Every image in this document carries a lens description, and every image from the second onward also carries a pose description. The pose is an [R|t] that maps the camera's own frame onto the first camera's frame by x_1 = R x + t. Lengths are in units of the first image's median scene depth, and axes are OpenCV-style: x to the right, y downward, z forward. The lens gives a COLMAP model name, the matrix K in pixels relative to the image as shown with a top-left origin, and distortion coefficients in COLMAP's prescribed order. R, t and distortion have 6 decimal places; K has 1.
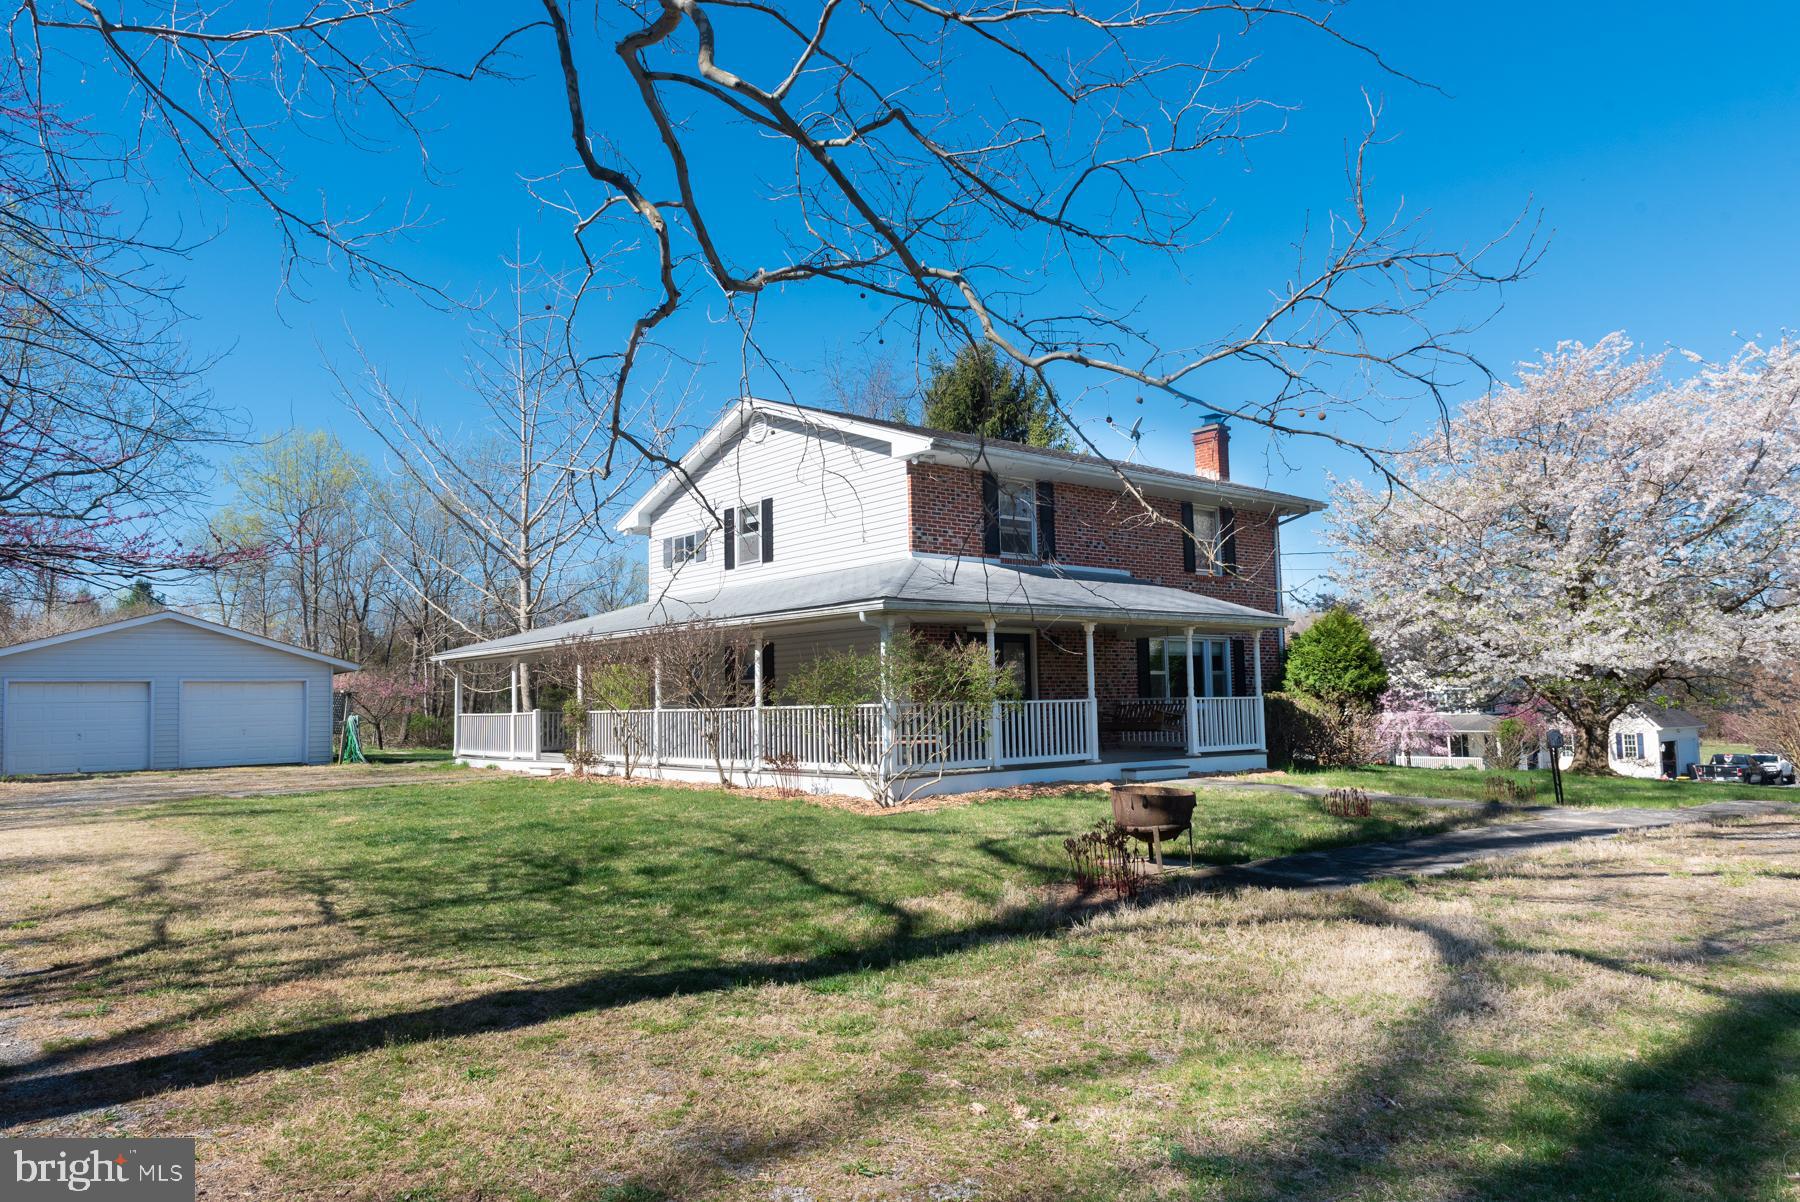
lens RADIAL K [[1243.3, 0, 900.0], [0, 1243.3, 601.0], [0, 0, 1]] dist [0.008600, -0.000013]
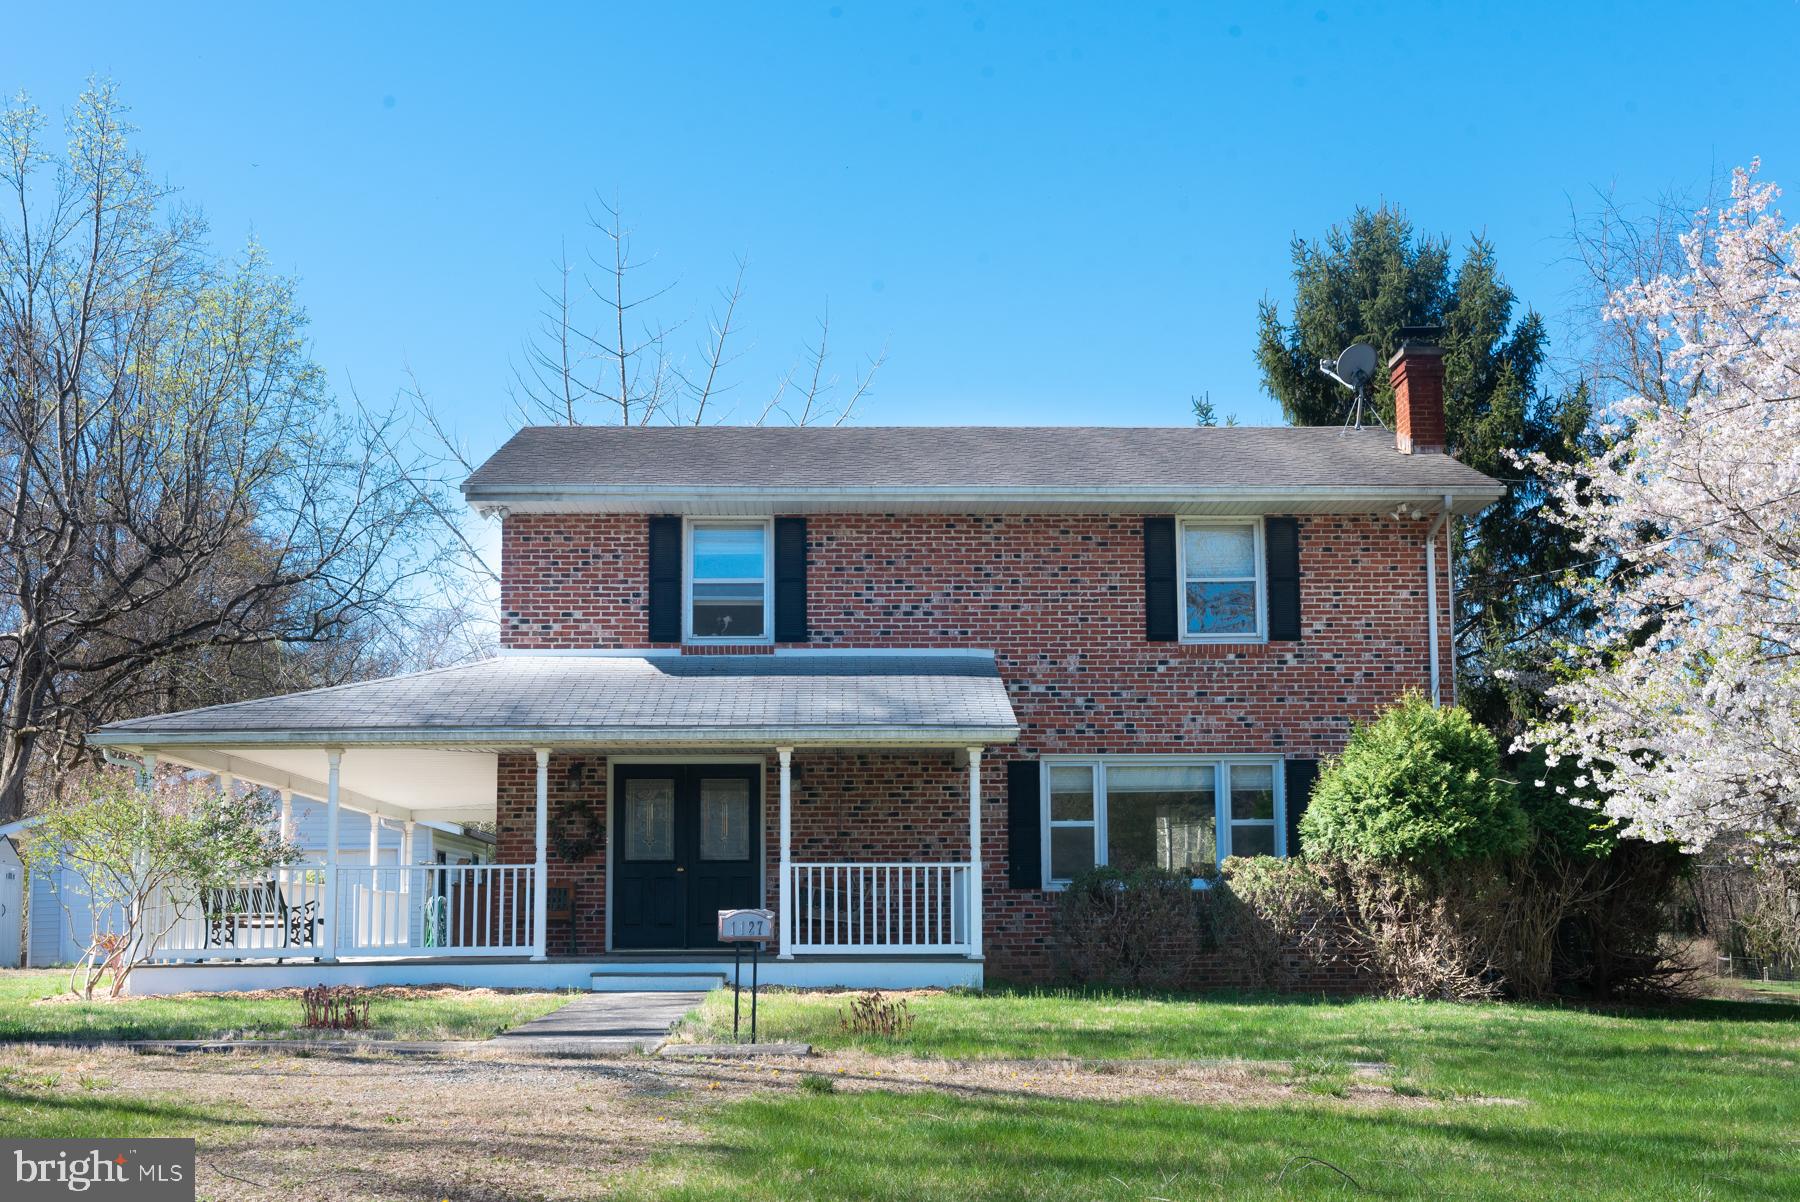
lens RADIAL K [[2406.8, 0, 900.0], [0, 2406.8, 601.0], [0, 0, 1]] dist [-0.021834, -0.001081]
pose [[0.791528, -0.070530, -0.607050, 0.936674], [0.043668, 0.997306, -0.058933, 0.019922], [0.609571, 0.020138, 0.792475, 0.092057]]
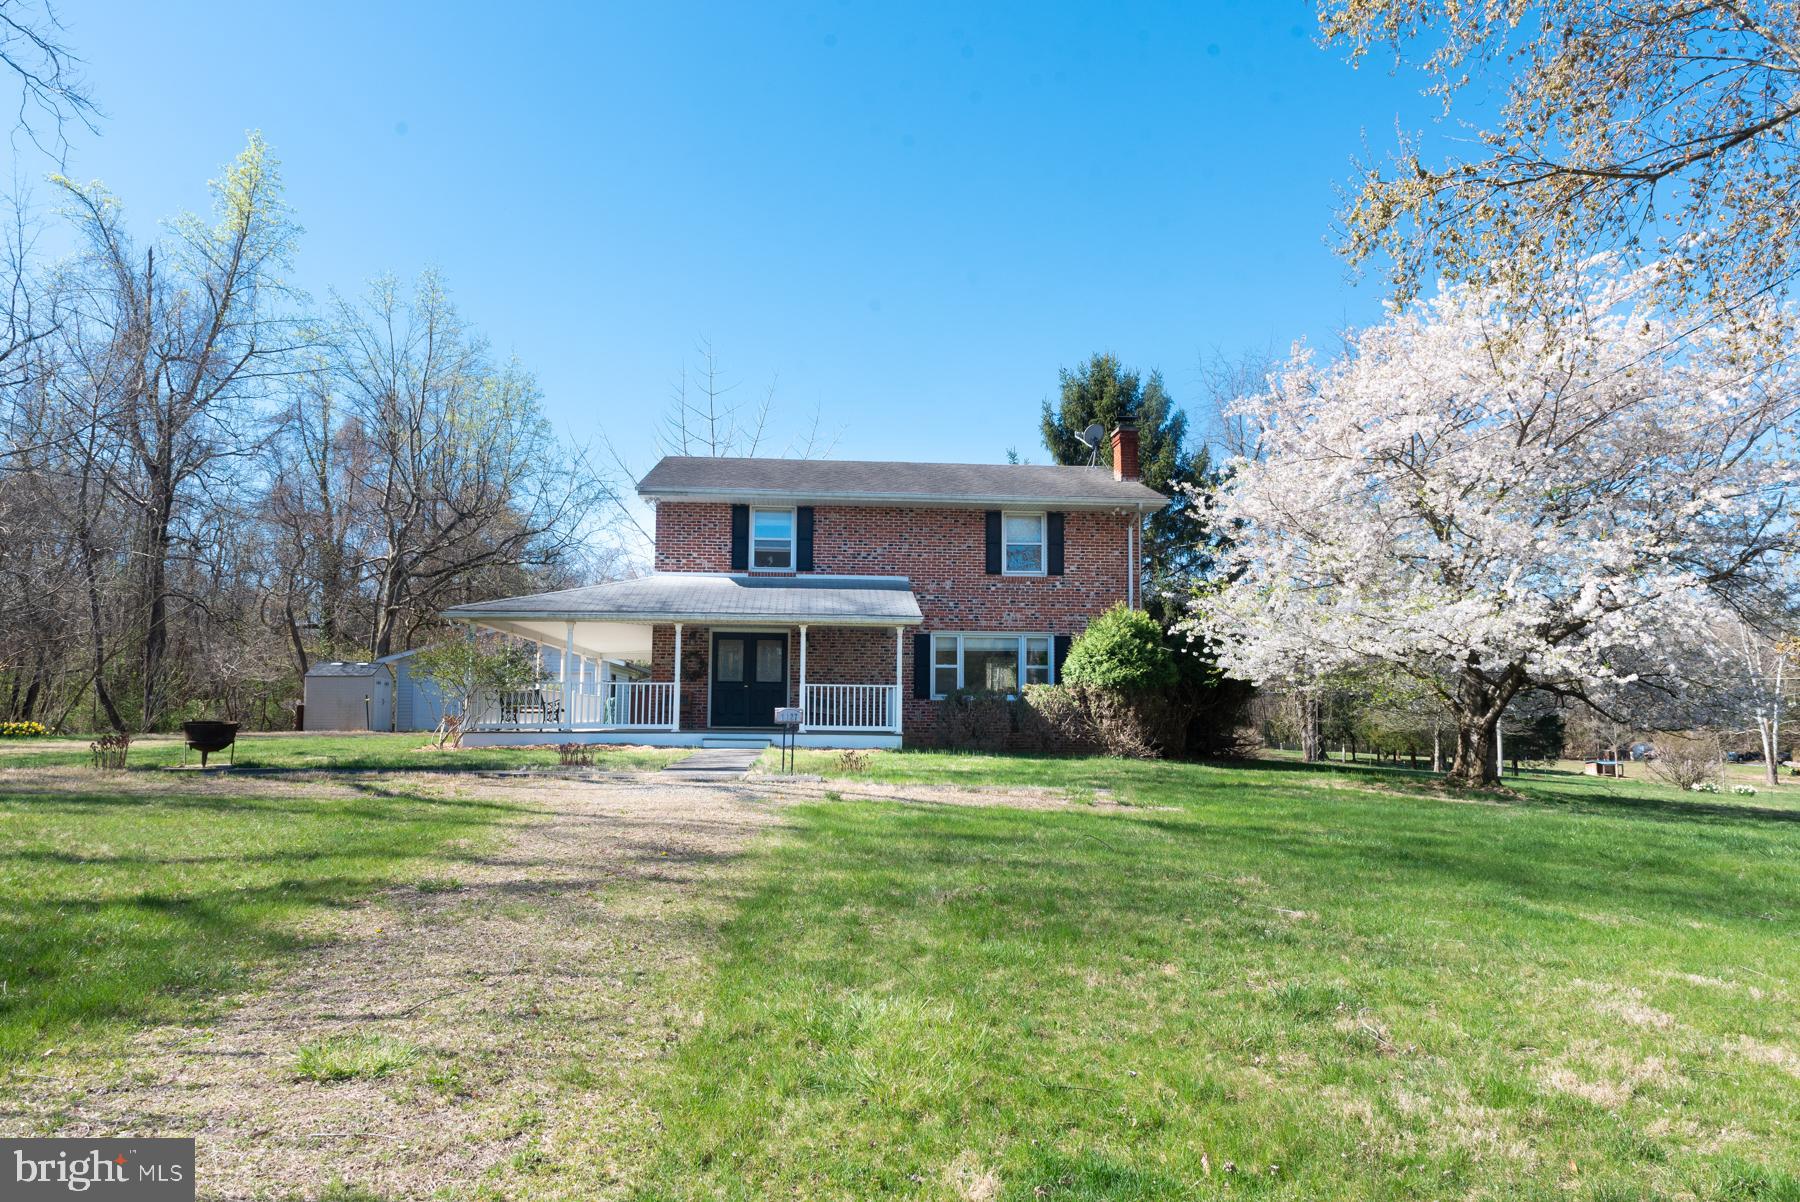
lens RADIAL K [[1243.3, 0, 900.0], [0, 1243.3, 601.0], [0, 0, 1]] dist [0.008600, -0.000013]
pose [[0.819896, -0.029623, -0.571745, 0.930972], [0.025557, 0.999559, -0.015139, 0.016980], [0.571942, -0.002200, 0.820291, 0.069058]]
